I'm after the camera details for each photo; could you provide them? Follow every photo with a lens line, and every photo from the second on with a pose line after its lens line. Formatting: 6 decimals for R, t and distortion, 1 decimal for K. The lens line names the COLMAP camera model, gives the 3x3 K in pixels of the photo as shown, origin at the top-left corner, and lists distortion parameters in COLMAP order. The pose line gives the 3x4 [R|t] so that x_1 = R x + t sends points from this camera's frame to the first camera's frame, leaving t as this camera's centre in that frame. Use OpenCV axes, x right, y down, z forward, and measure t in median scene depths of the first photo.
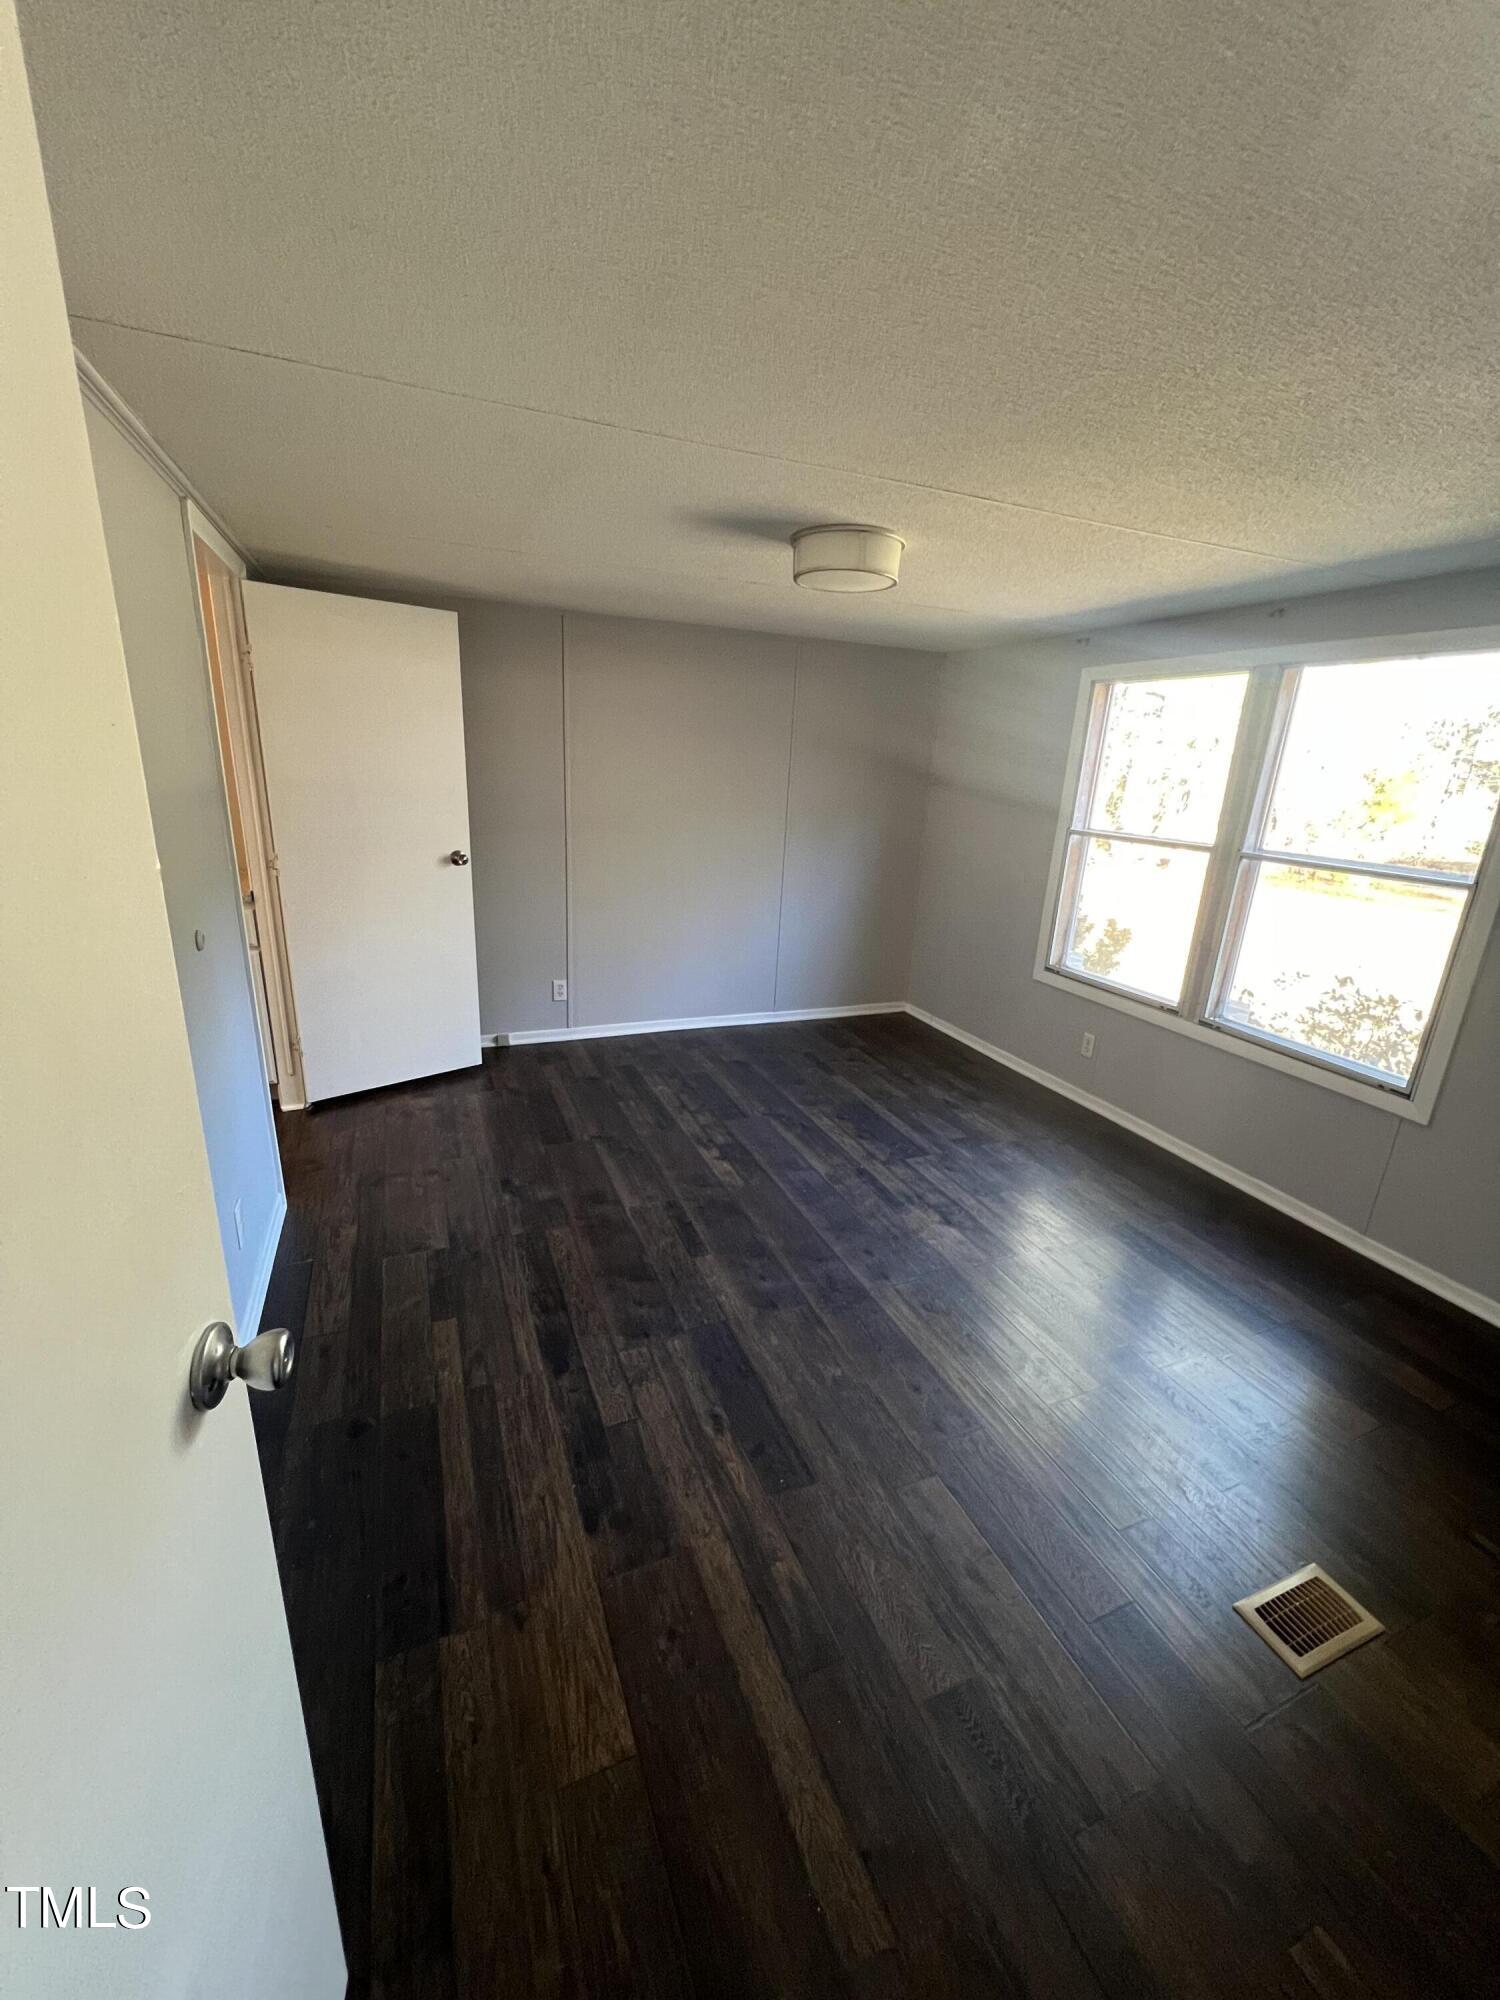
lens RADIAL K [[792.0, 0, 750.0], [0, 792.0, 1000.0], [0, 0, 1]] dist [0.000182, 0.000227]
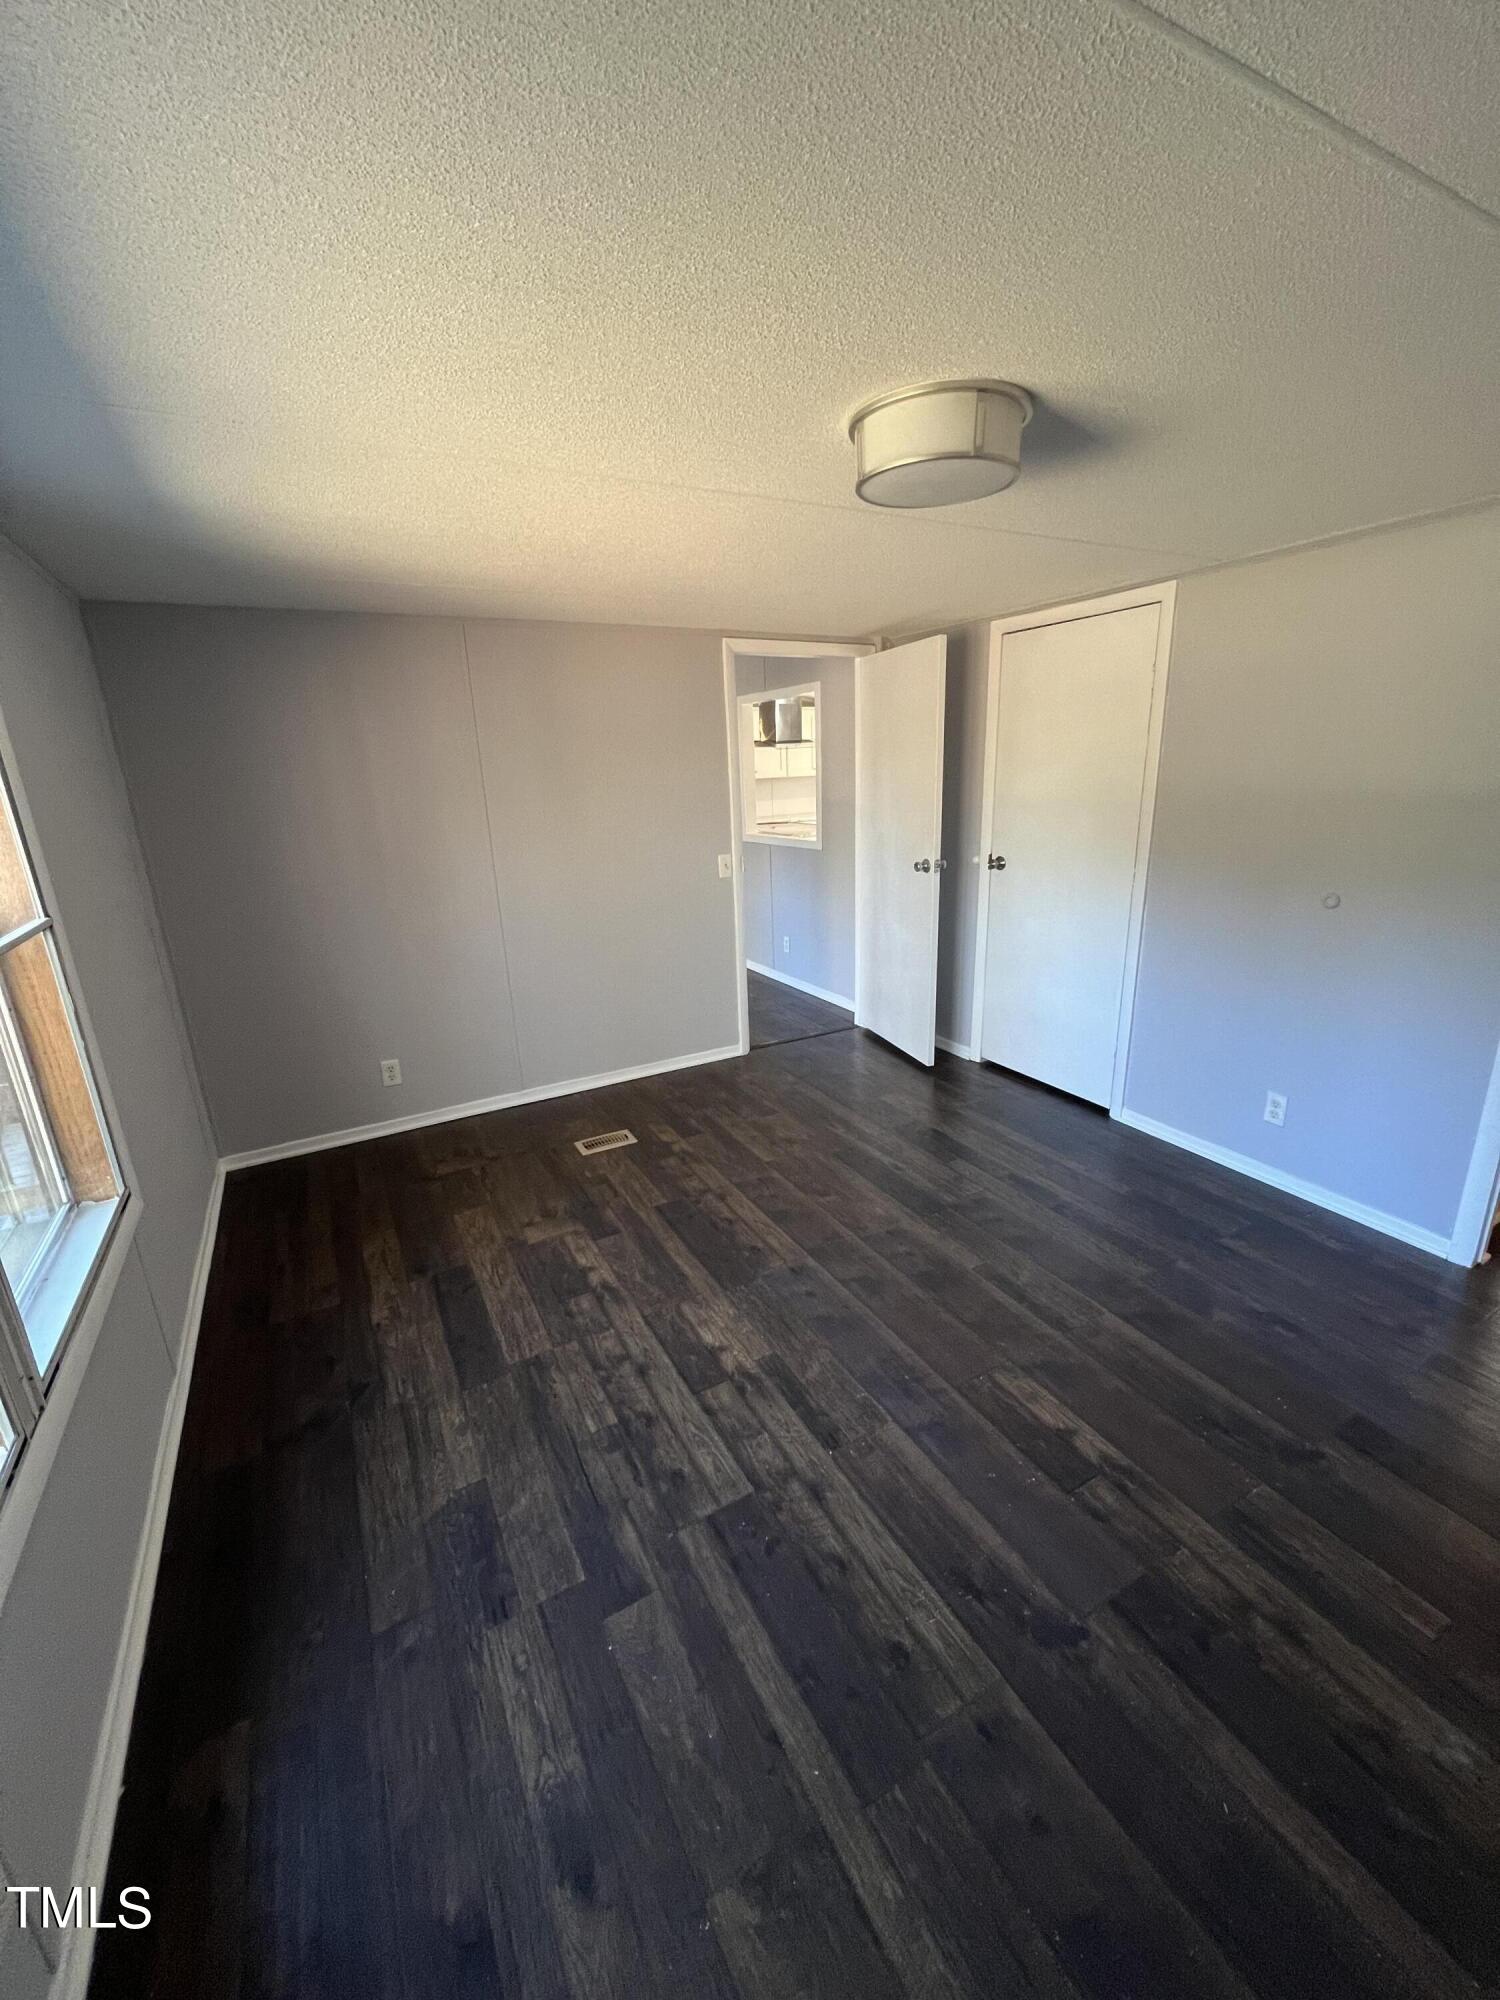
lens RADIAL K [[792.0, 0, 750.0], [0, 792.0, 1000.0], [0, 0, 1]] dist [0.000182, 0.000227]
pose [[-0.994728, 0.017321, -0.101077, 0.254913], [-0.041289, 0.834571, 0.549351, -0.390405], [0.093871, 0.550628, -0.829456, 1.300917]]
